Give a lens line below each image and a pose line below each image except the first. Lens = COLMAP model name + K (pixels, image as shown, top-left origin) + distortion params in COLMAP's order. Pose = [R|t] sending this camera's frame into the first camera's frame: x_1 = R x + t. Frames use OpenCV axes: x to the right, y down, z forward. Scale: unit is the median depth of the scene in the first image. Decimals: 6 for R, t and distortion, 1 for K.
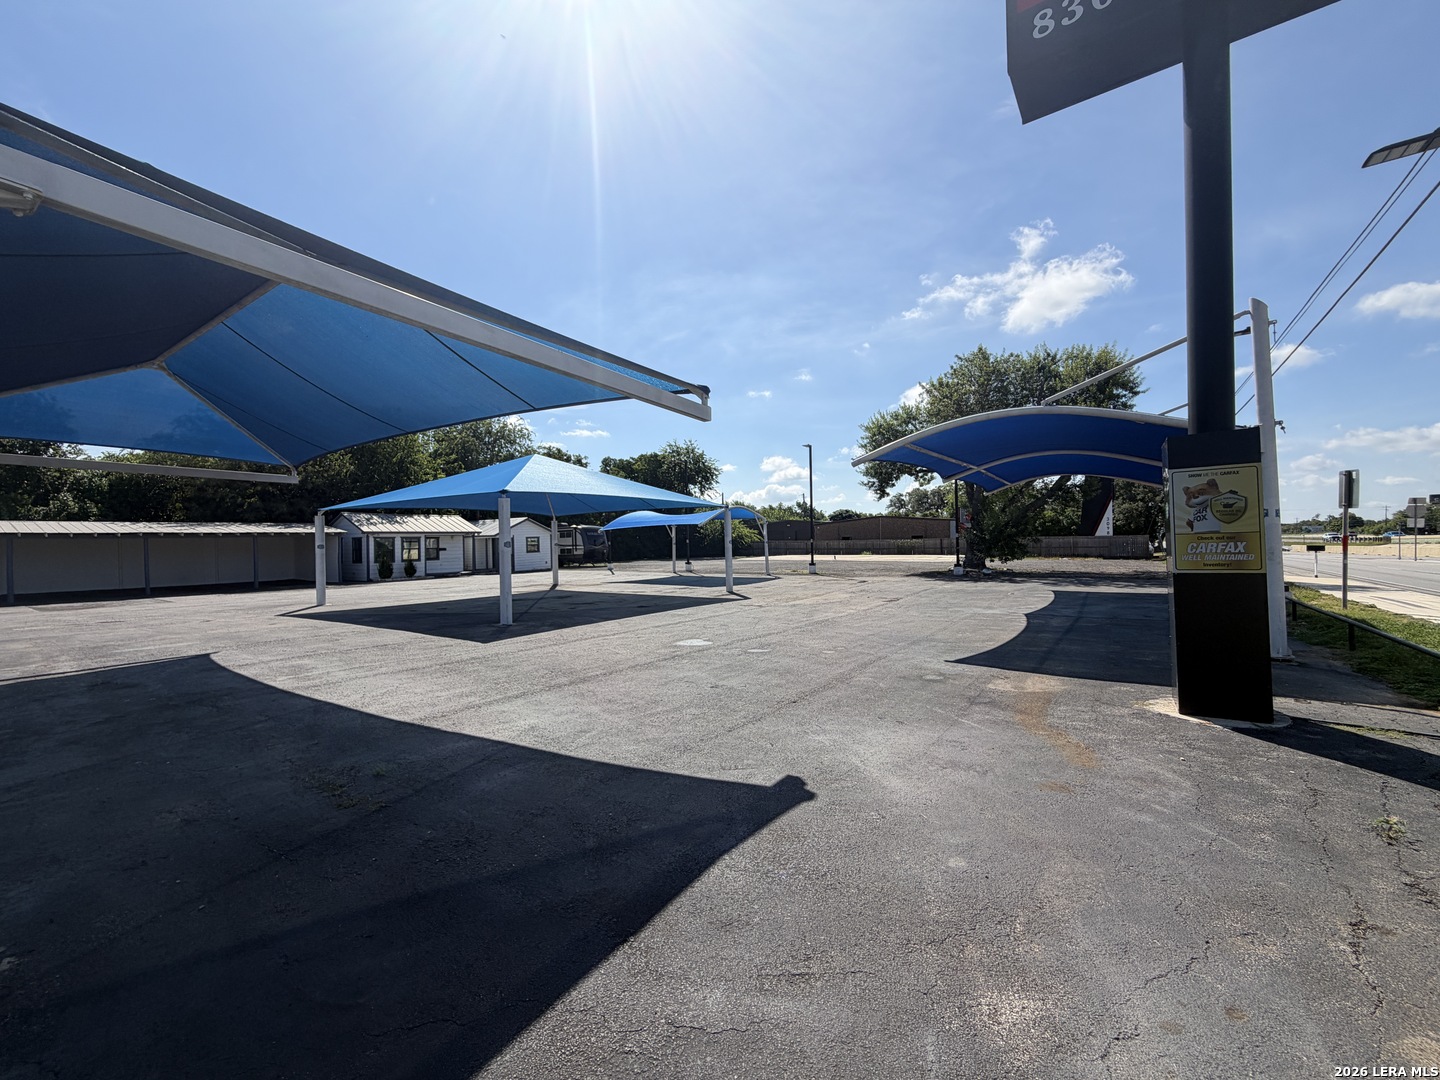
lens RADIAL K [[571.7, 0, 720.8], [0, 571.7, 541.4], [0, 0, 1]] dist [-0.002564, 0.000365]
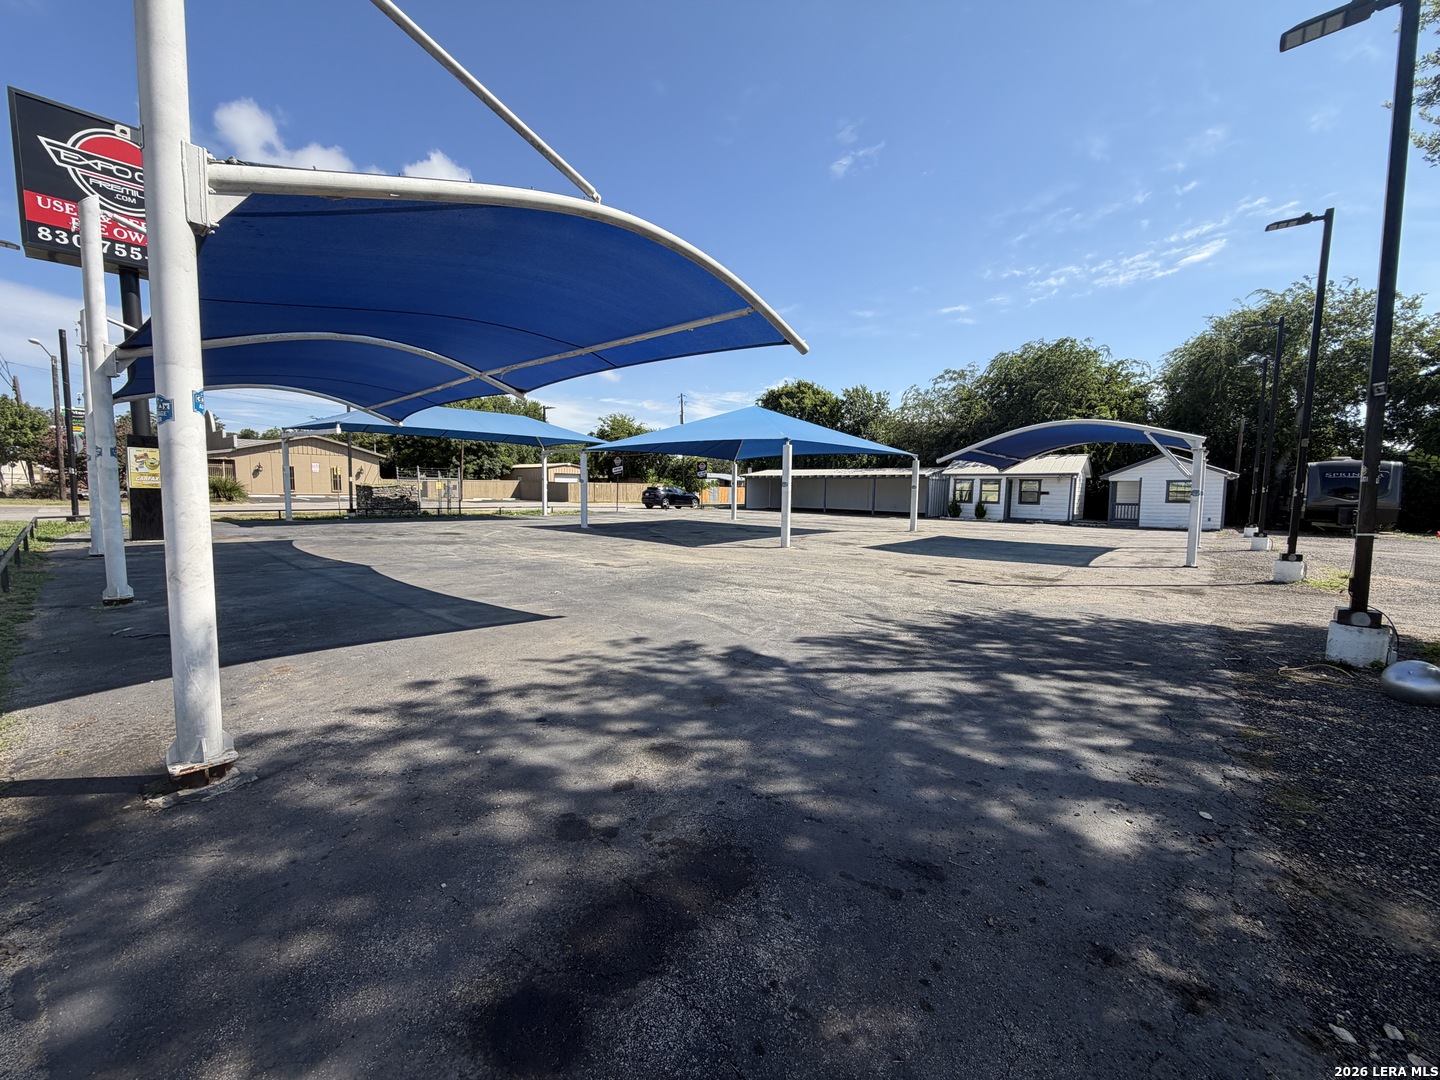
lens RADIAL K [[571.7, 0, 714.2], [0, 571.7, 532.3], [0, 0, 1]] dist [-0.002564, 0.000365]
pose [[-0.109584, 0.096685, -0.989264, 0.501039], [-0.015194, 0.994979, 0.098927, -0.006843], [0.993861, 0.025872, -0.107565, 0.599059]]
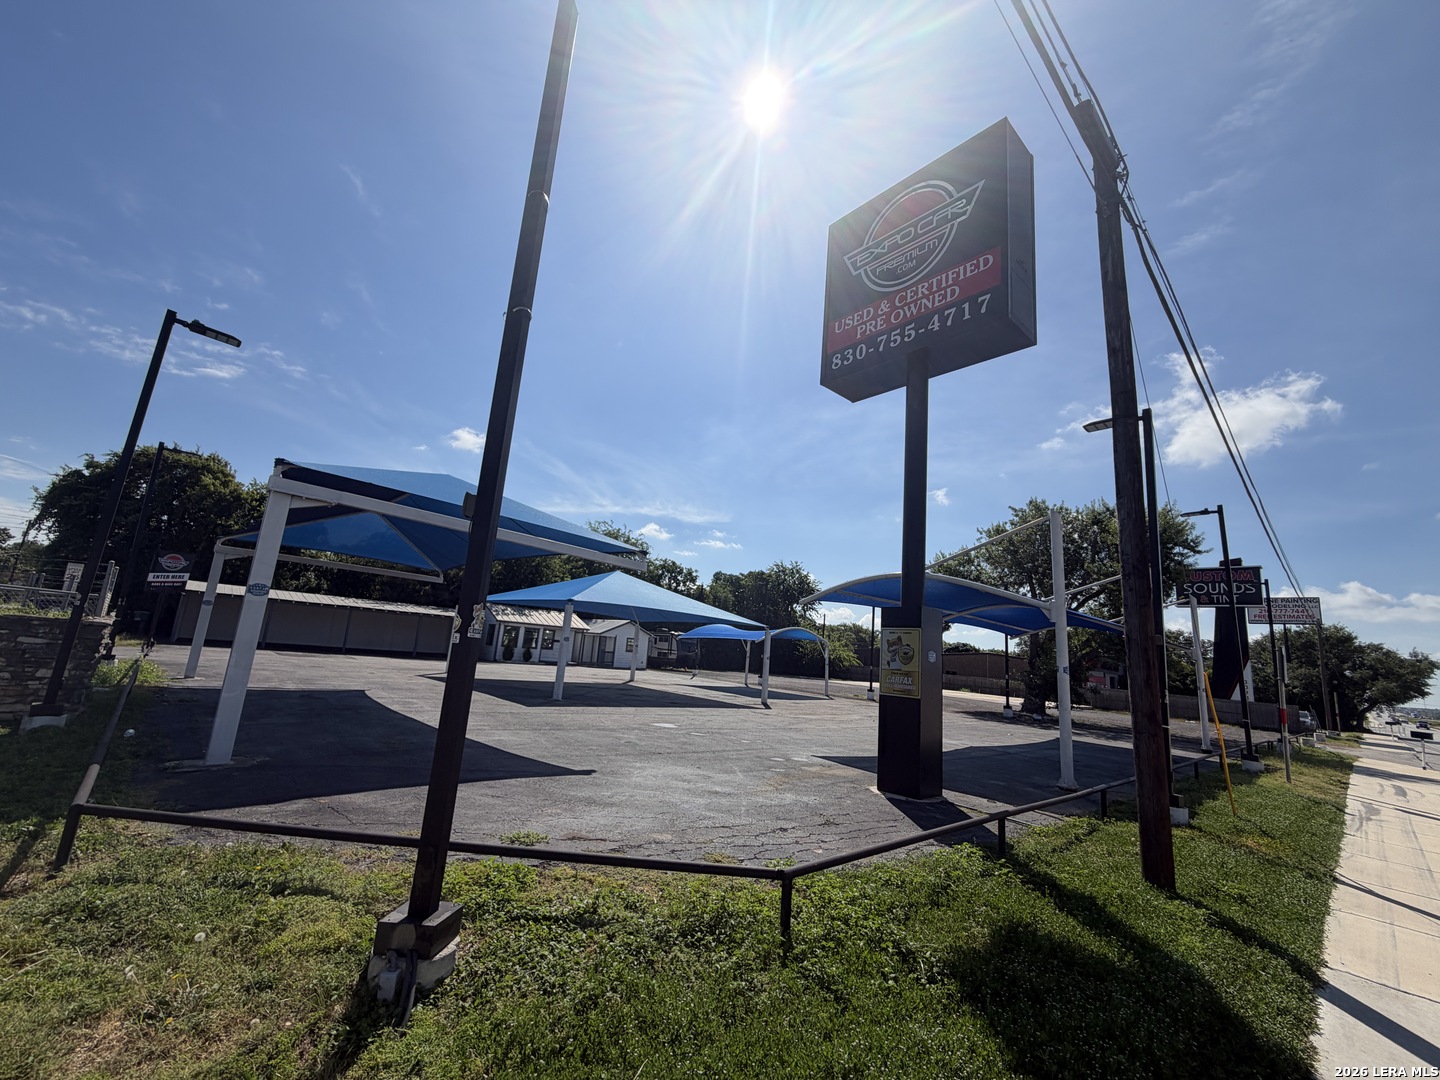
lens RADIAL K [[571.7, 0, 716.1], [0, 571.7, 540.1], [0, 0, 1]] dist [-0.002564, 0.000365]
pose [[0.969801, 0.058055, -0.236888, 0.104517], [-0.104483, 0.976514, -0.188426, -0.002319], [0.220385, 0.207487, 0.953089, -0.099054]]
